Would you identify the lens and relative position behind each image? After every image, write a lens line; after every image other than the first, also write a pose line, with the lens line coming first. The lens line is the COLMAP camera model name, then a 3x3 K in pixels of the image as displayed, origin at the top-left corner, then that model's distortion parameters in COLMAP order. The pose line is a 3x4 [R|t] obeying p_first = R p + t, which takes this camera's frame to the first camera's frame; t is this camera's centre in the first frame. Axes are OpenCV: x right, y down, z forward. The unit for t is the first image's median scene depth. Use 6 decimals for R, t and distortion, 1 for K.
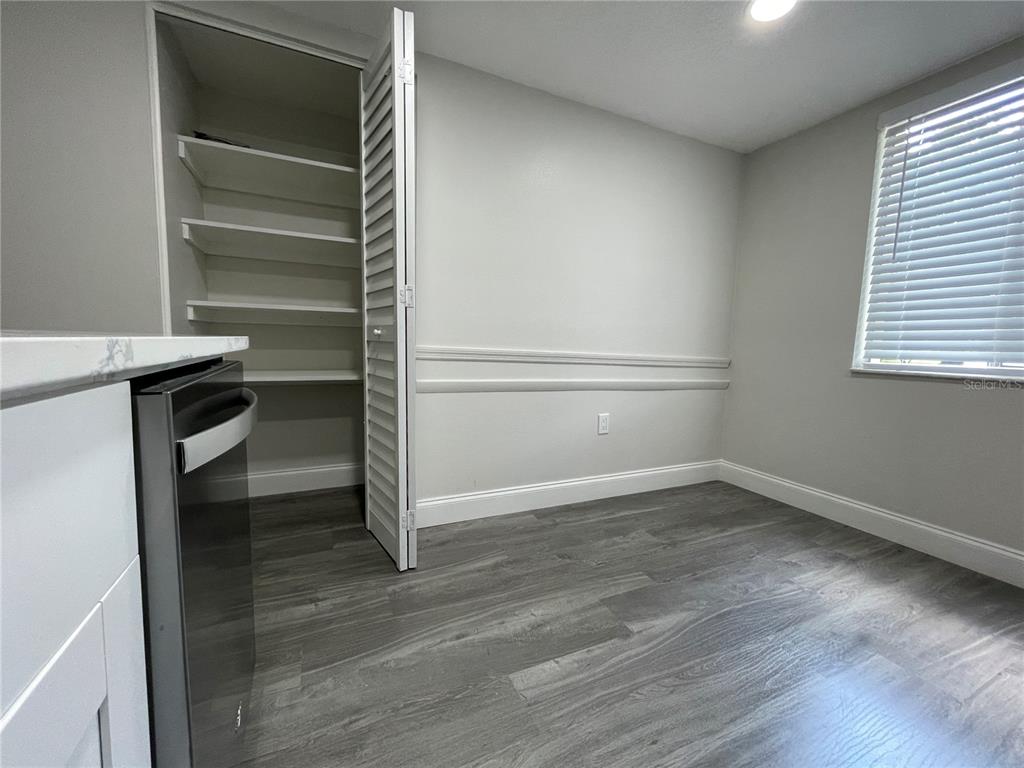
lens RADIAL K [[415.8, 0, 508.7], [0, 415.8, 383.1], [0, 0, 1]] dist [-0.003877, -0.000194]
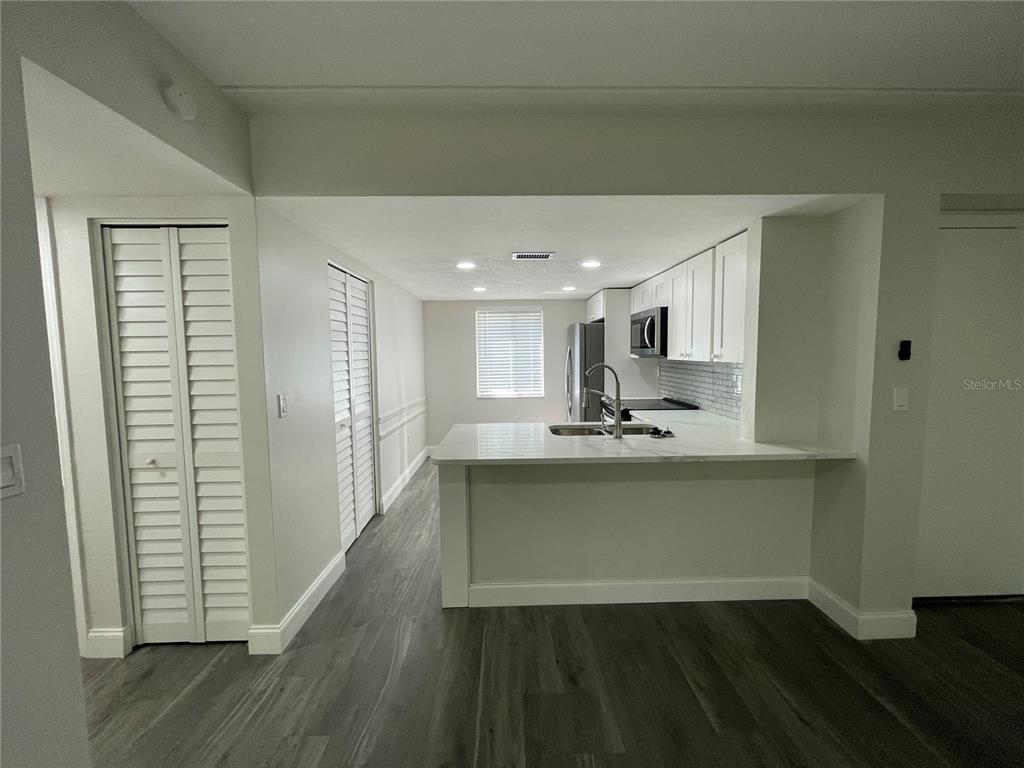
lens RADIAL K [[415.8, 0, 511.2], [0, 415.8, 381.4], [0, 0, 1]] dist [-0.003877, -0.000194]
pose [[0.402337, -0.098147, 0.910215, -1.972949], [0.116891, 0.991606, 0.055254, -0.334746], [-0.907999, 0.084165, 0.410432, -0.404719]]
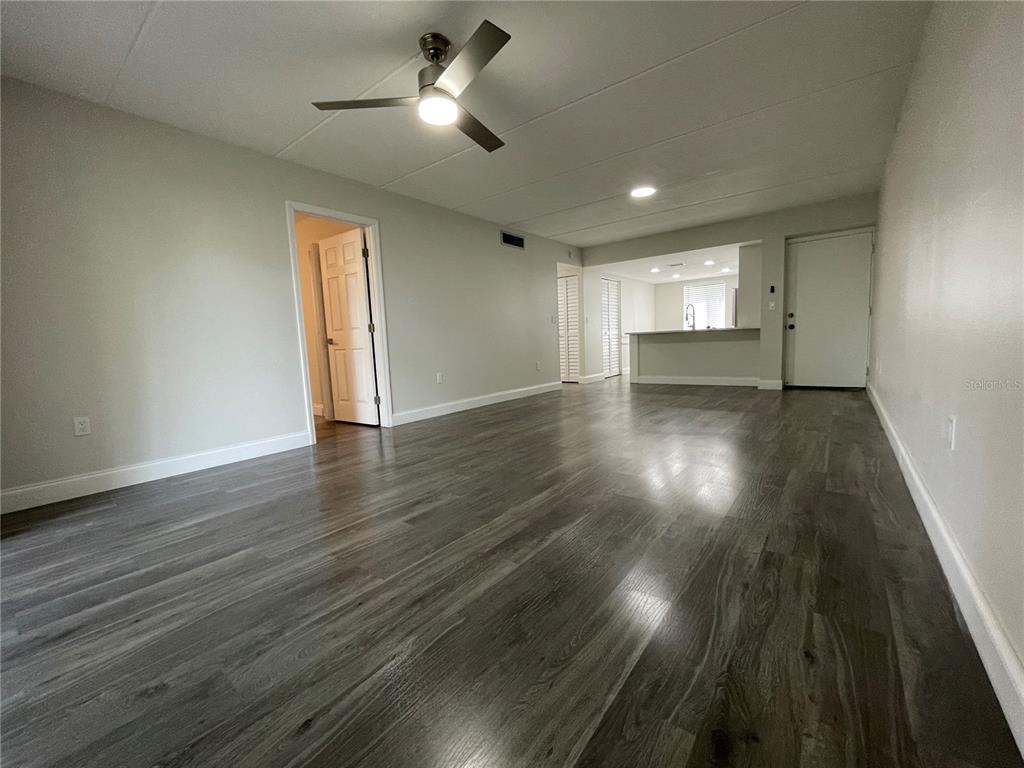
lens RADIAL K [[415.8, 0, 512.3], [0, 415.8, 385.9], [0, 0, 1]] dist [-0.003877, -0.000194]
pose [[0.887192, -0.114688, 0.446920, -4.063002], [0.113768, 0.993084, 0.029001, 0.227484], [-0.447155, 0.025116, 0.894104, -3.060007]]
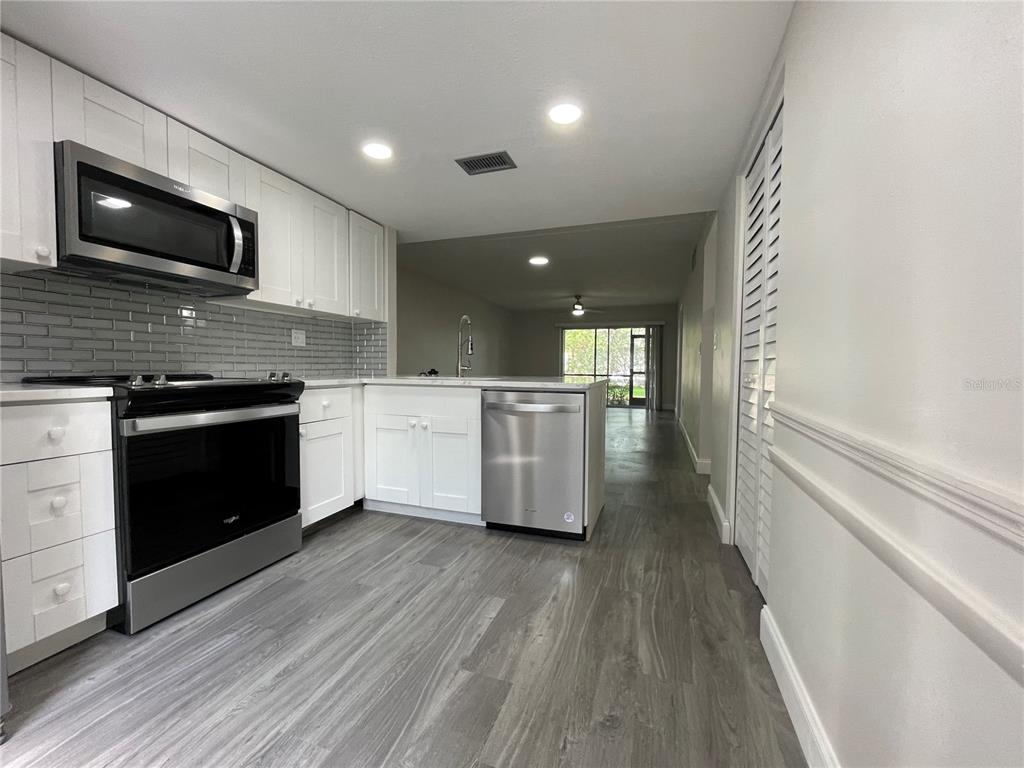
lens RADIAL K [[415.8, 0, 513.4], [0, 415.8, 383.9], [0, 0, 1]] dist [-0.003877, -0.000194]
pose [[-0.688920, -0.005436, -0.724817, 0.767610], [-0.099759, 0.991167, 0.087385, -0.161157], [0.717939, 0.132509, -0.683377, 1.362314]]
